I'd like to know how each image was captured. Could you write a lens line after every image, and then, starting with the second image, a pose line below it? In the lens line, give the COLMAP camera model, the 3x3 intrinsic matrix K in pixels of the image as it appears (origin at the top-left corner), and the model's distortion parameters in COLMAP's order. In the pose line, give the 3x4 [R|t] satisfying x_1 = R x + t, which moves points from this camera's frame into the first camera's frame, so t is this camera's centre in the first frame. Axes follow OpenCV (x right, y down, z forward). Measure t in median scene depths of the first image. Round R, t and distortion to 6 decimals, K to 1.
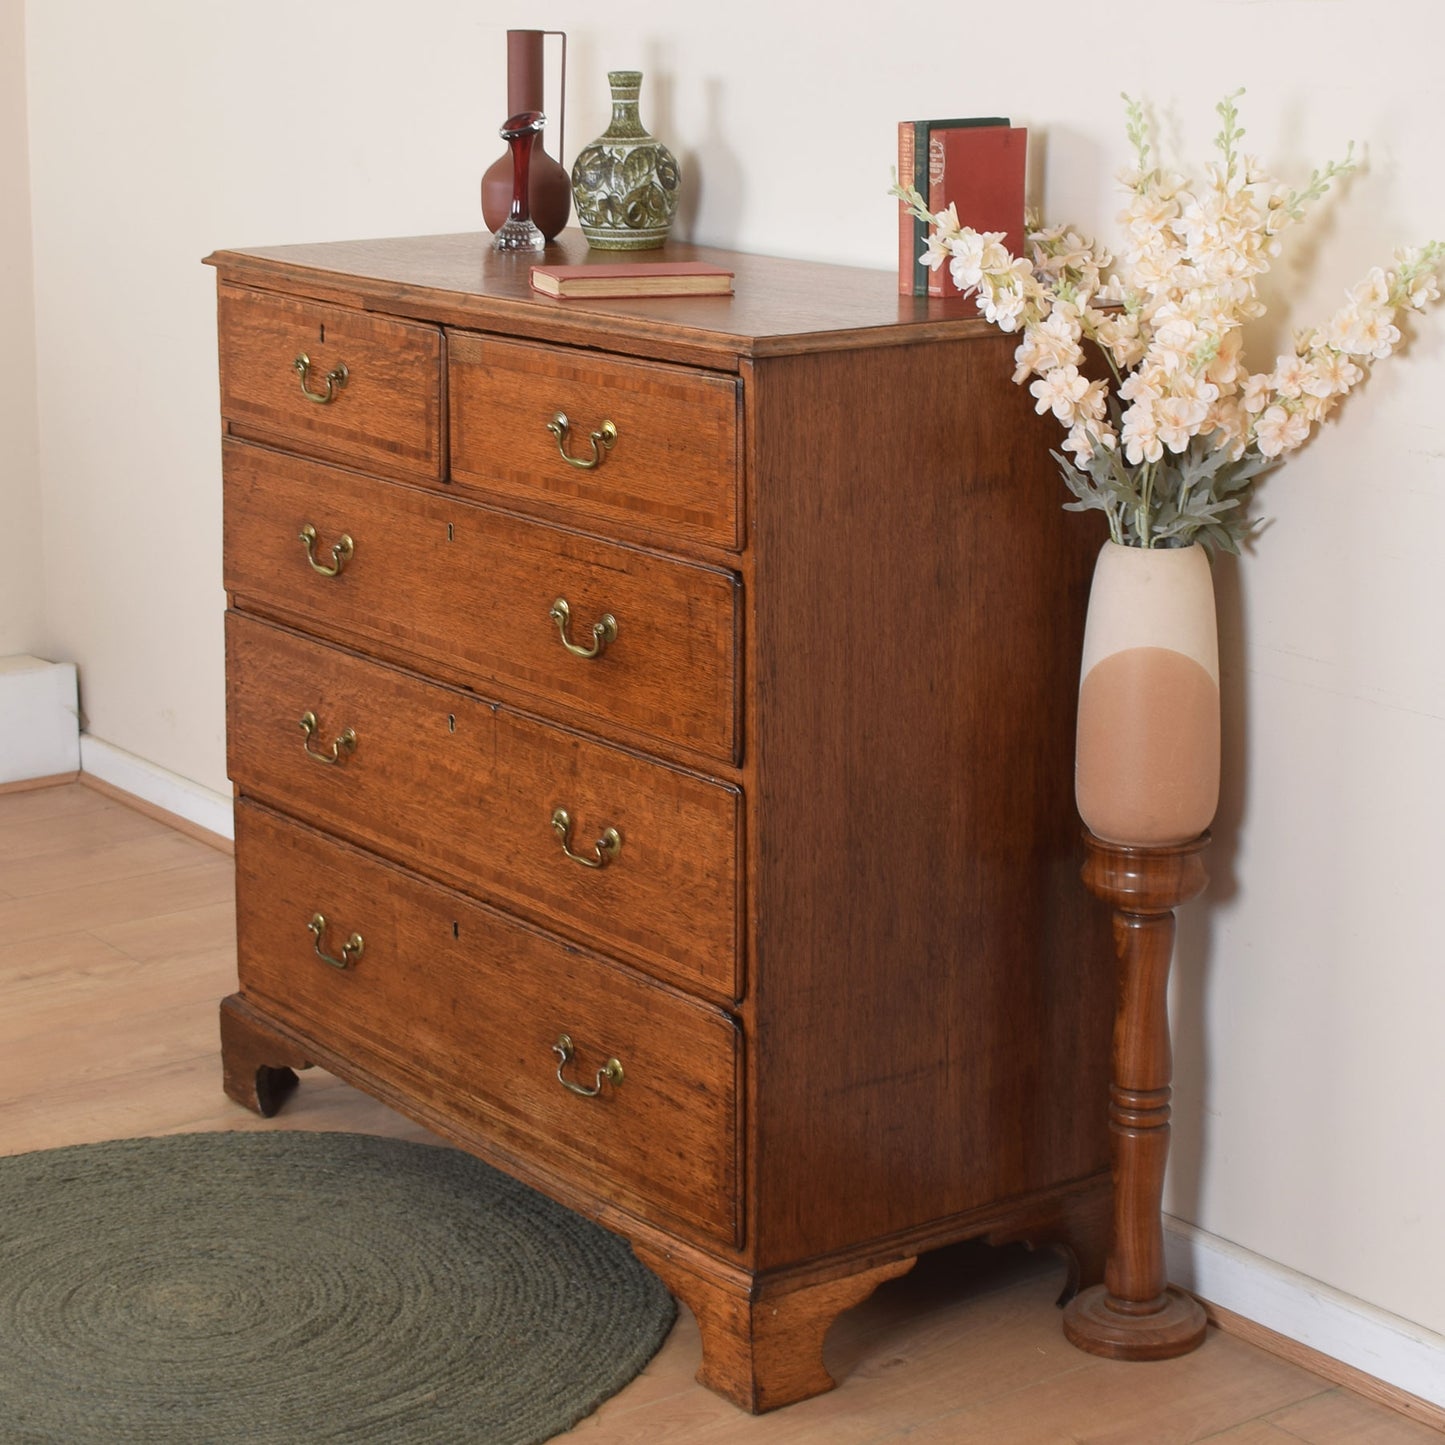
lens RADIAL K [[3330.8, 0, 692.3], [0, 3330.8, 700.7], [0, 0, 1]] dist [-0.057936, 0.000000]
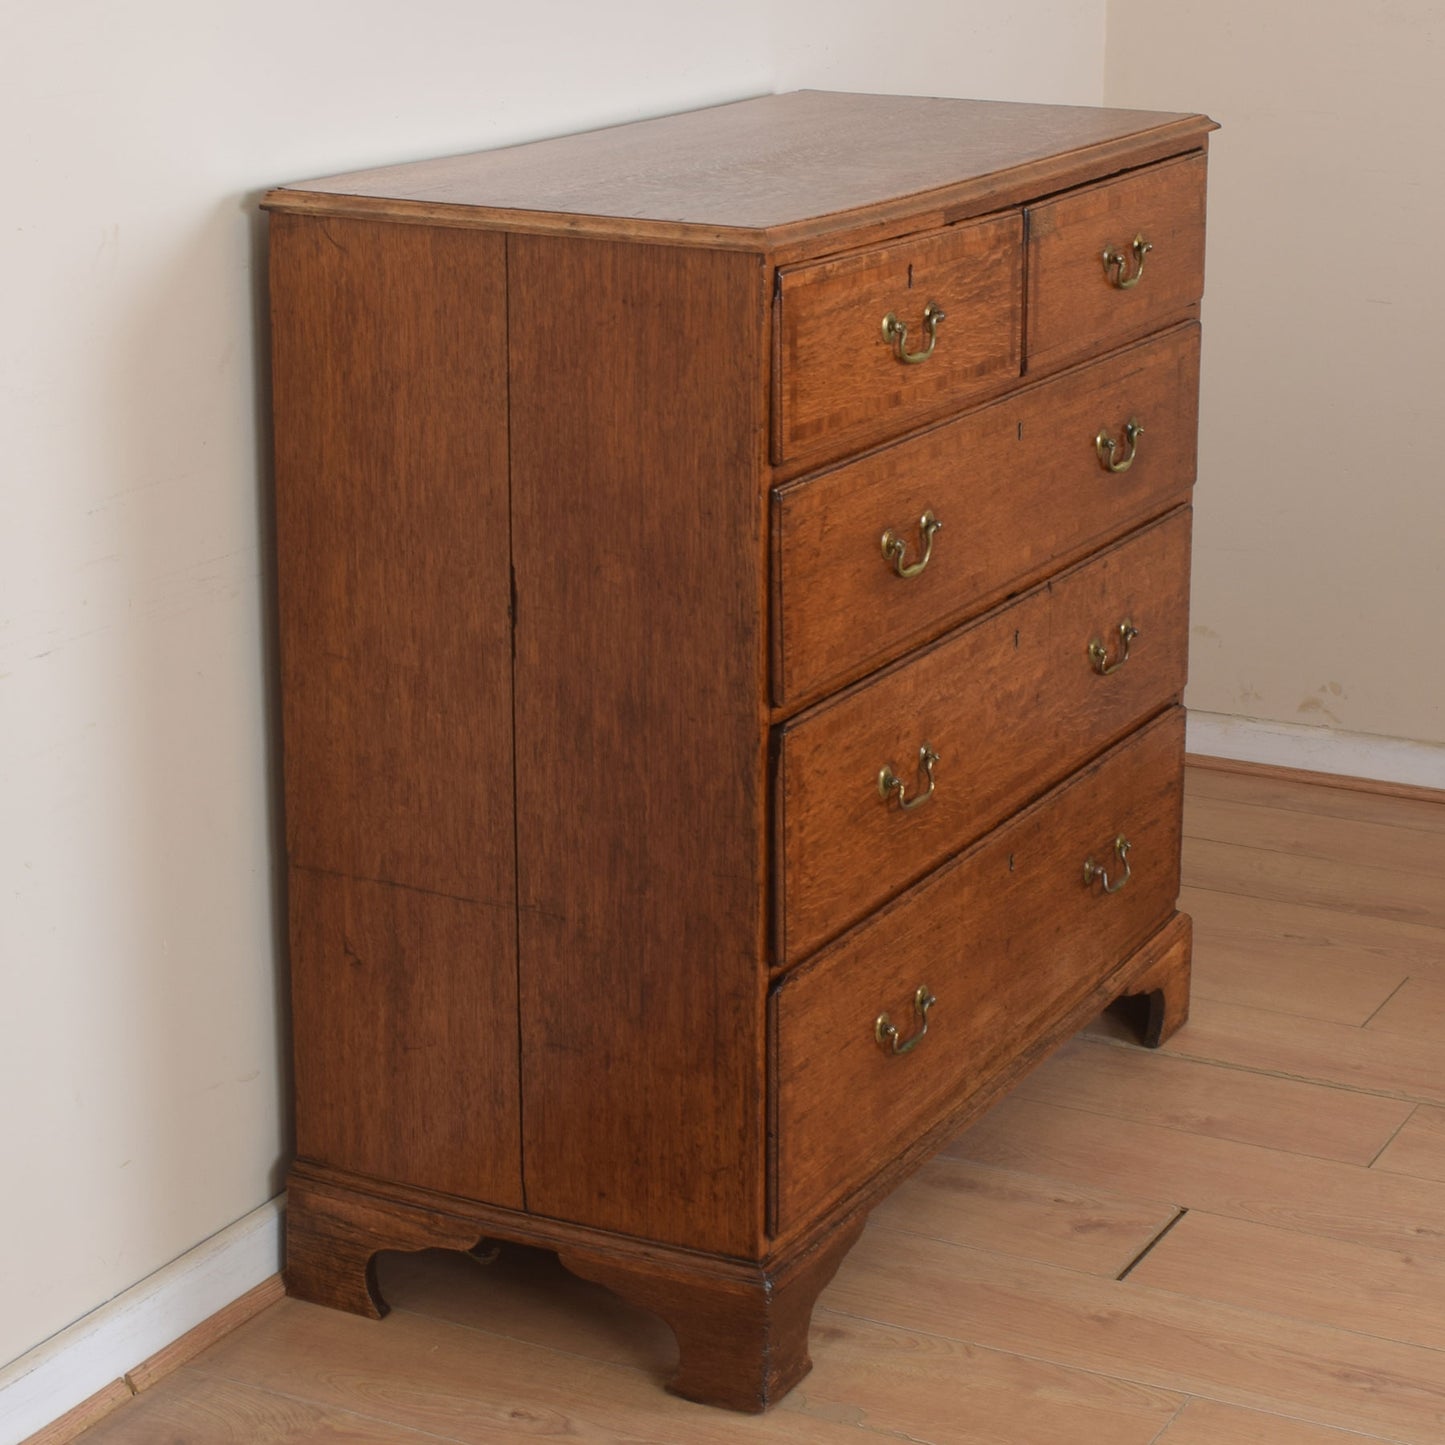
lens RADIAL K [[3208.4, 0, 703.5], [0, 3208.4, 648.3], [0, 0, 1]] dist [-0.074472, 0.000000]
pose [[-0.436663, -0.237819, 0.867622, -0.855467], [0.204474, 0.912948, 0.353152, -0.341920], [-0.876080, 0.331615, -0.350022, 1.482204]]
